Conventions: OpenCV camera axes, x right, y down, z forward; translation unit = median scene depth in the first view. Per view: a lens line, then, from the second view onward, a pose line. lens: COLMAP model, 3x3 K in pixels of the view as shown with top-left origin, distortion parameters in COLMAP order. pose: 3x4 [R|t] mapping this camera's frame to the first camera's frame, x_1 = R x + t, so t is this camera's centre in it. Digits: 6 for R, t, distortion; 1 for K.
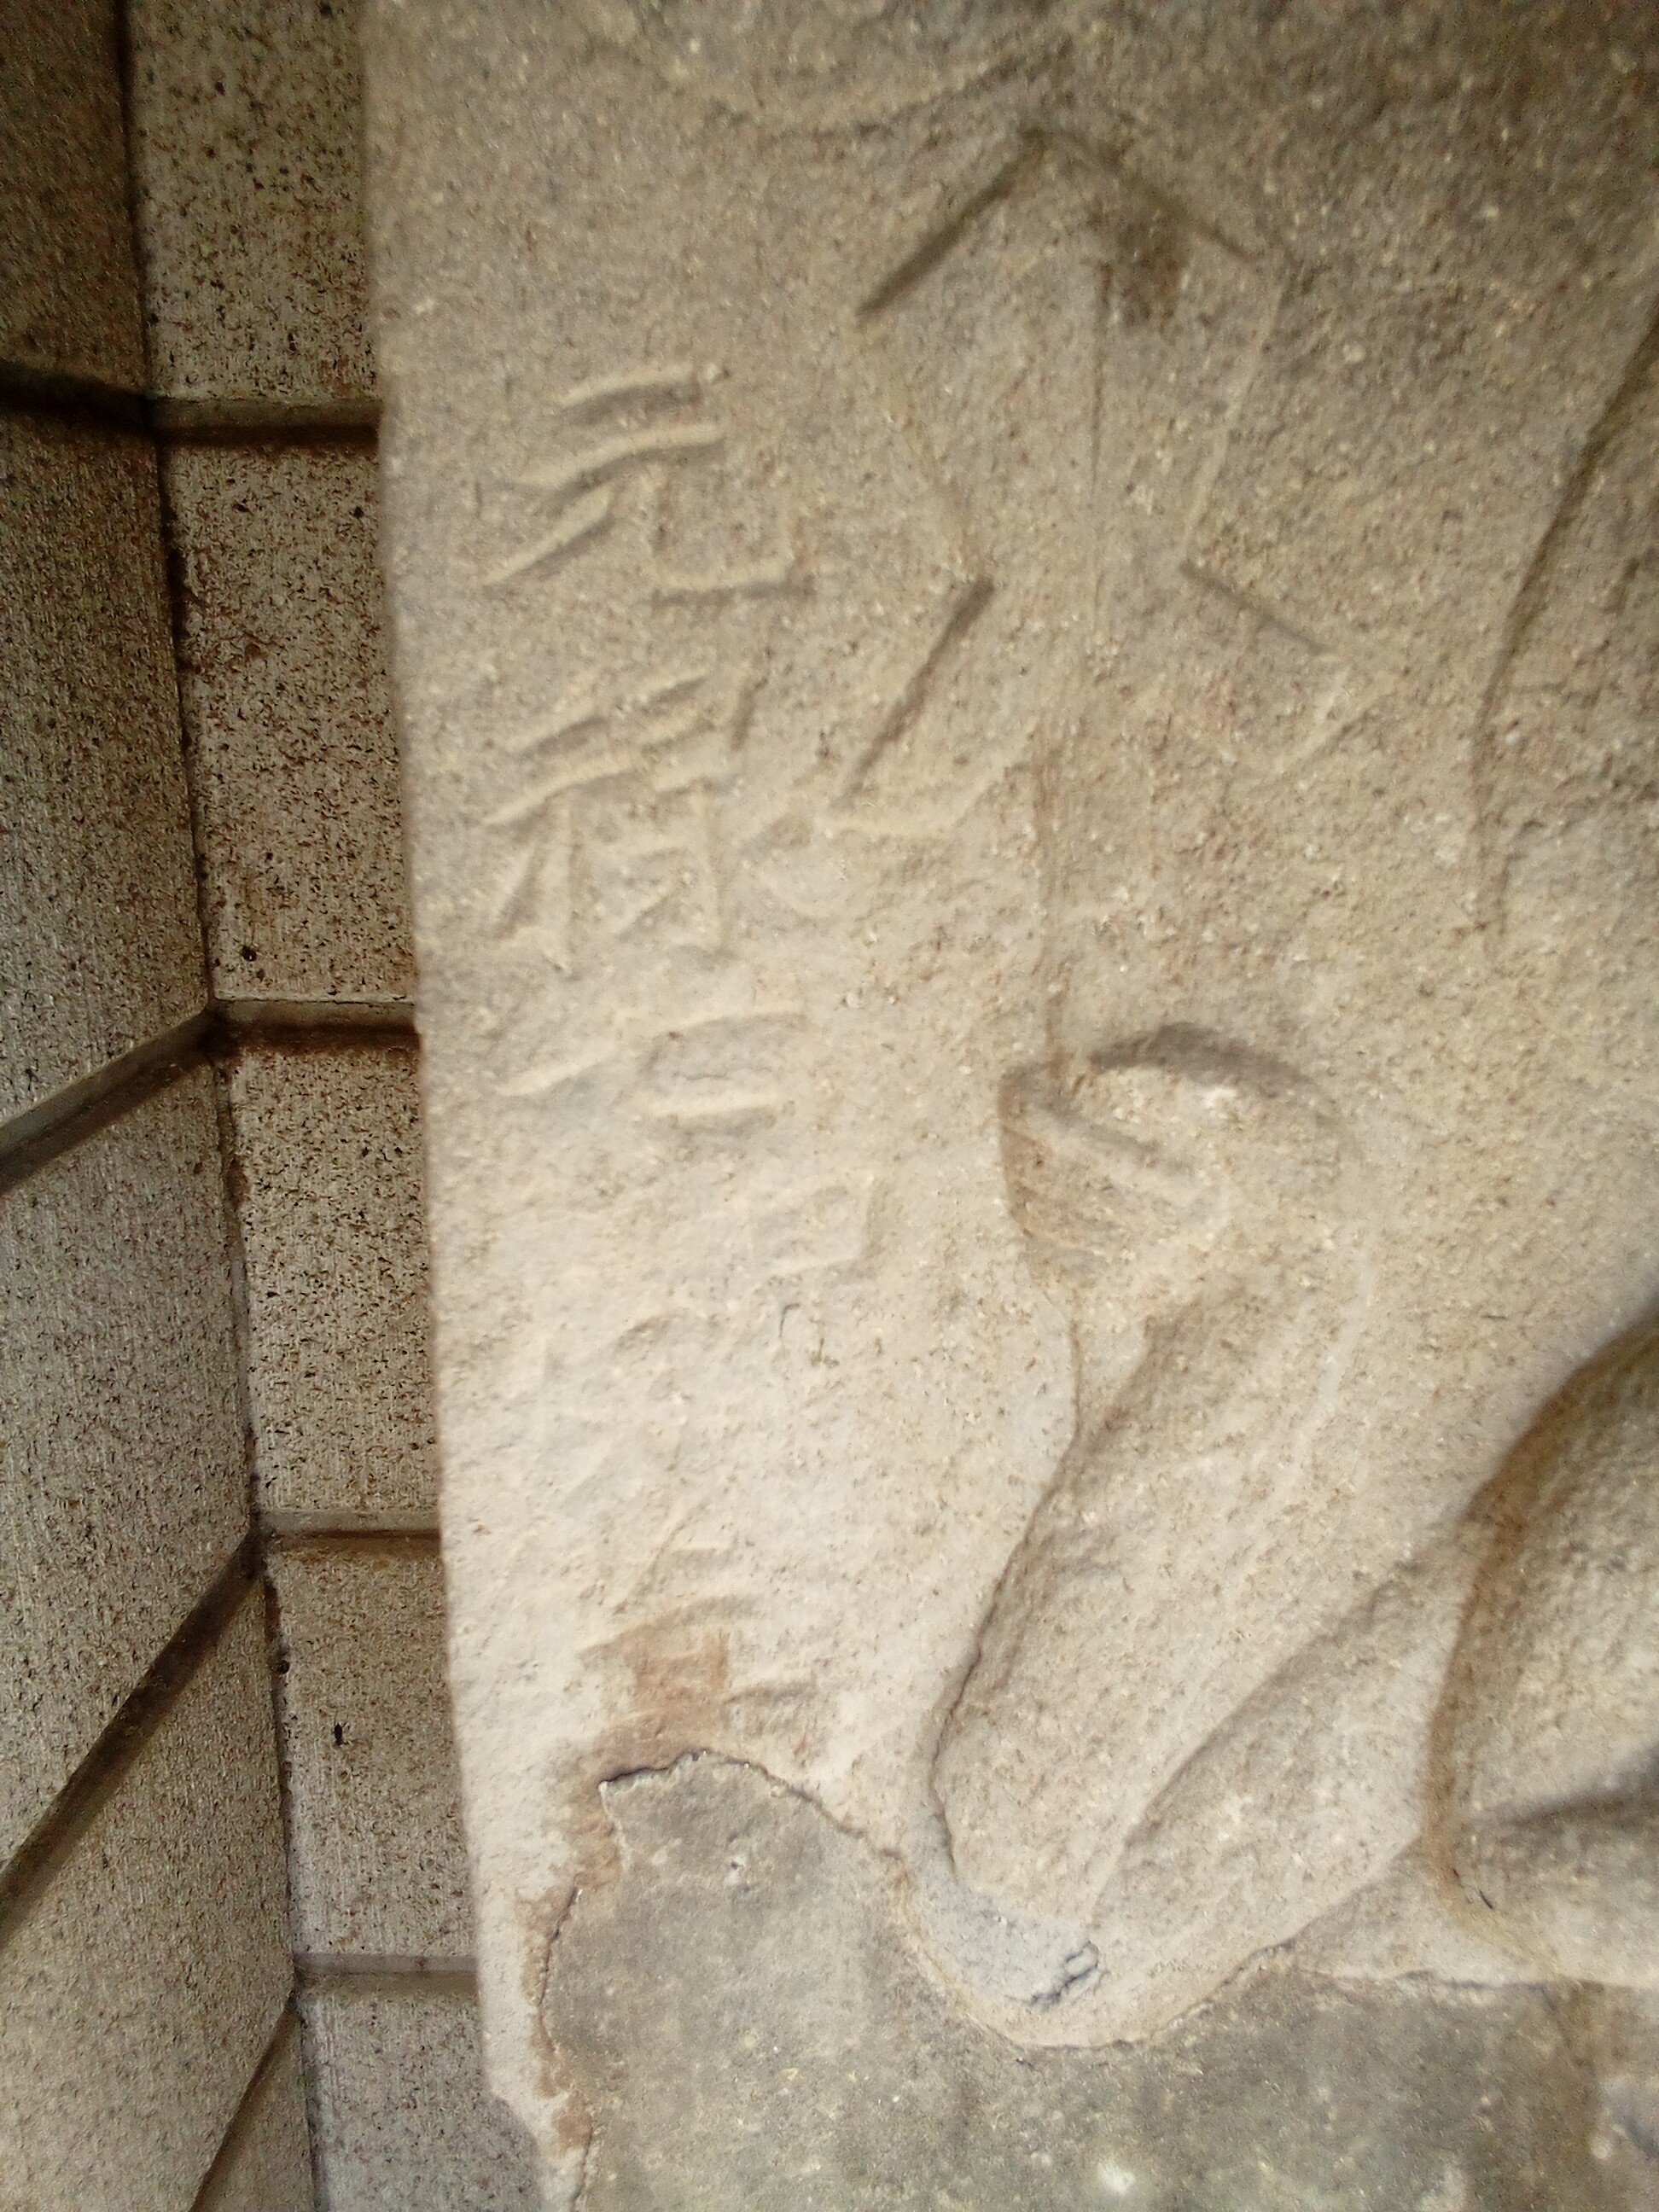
lens RADIAL K [[1827.1, 0, 838.0], [0, 1827.1, 1070.2], [0, 0, 1]] dist [0.095288, -0.150436]
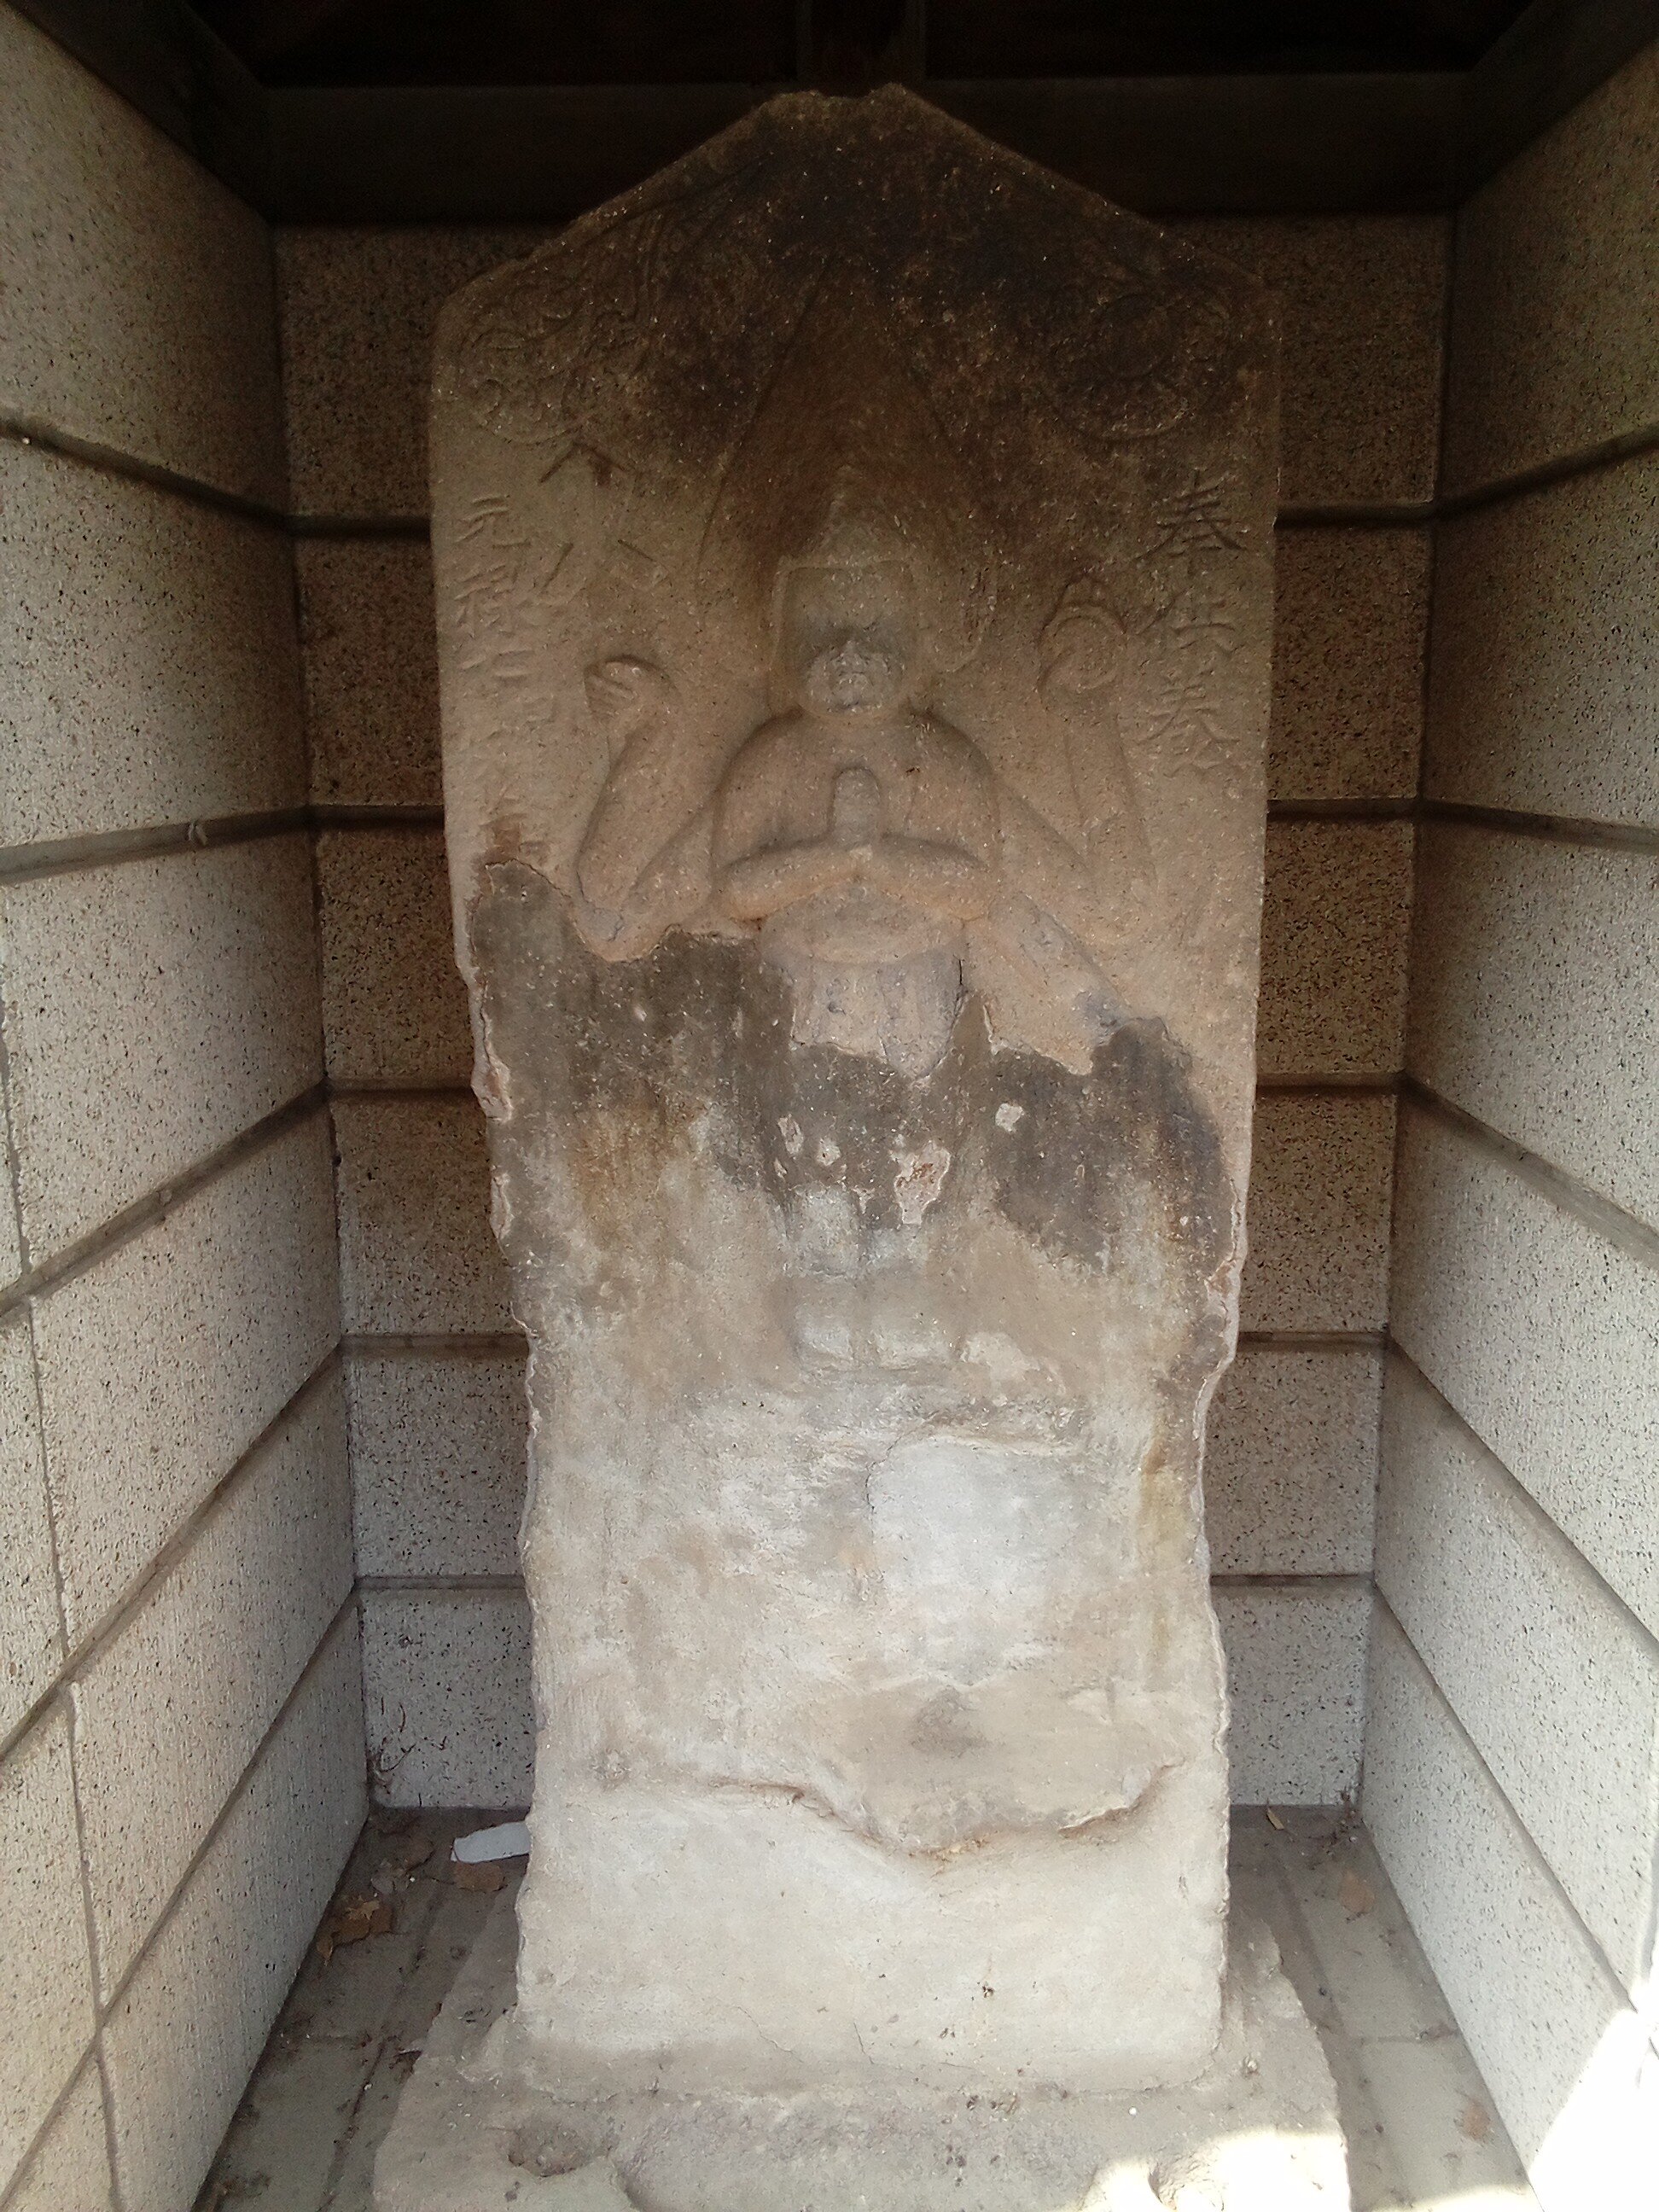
lens RADIAL K [[1827.1, 0, 838.0], [0, 1827.1, 1070.2], [0, 0, 1]] dist [0.095288, -0.150436]
pose [[0.999220, -0.015002, 0.036537, 0.447899], [0.017584, 0.997292, -0.071417, 1.088678], [-0.035367, 0.072004, 0.996777, -2.740593]]
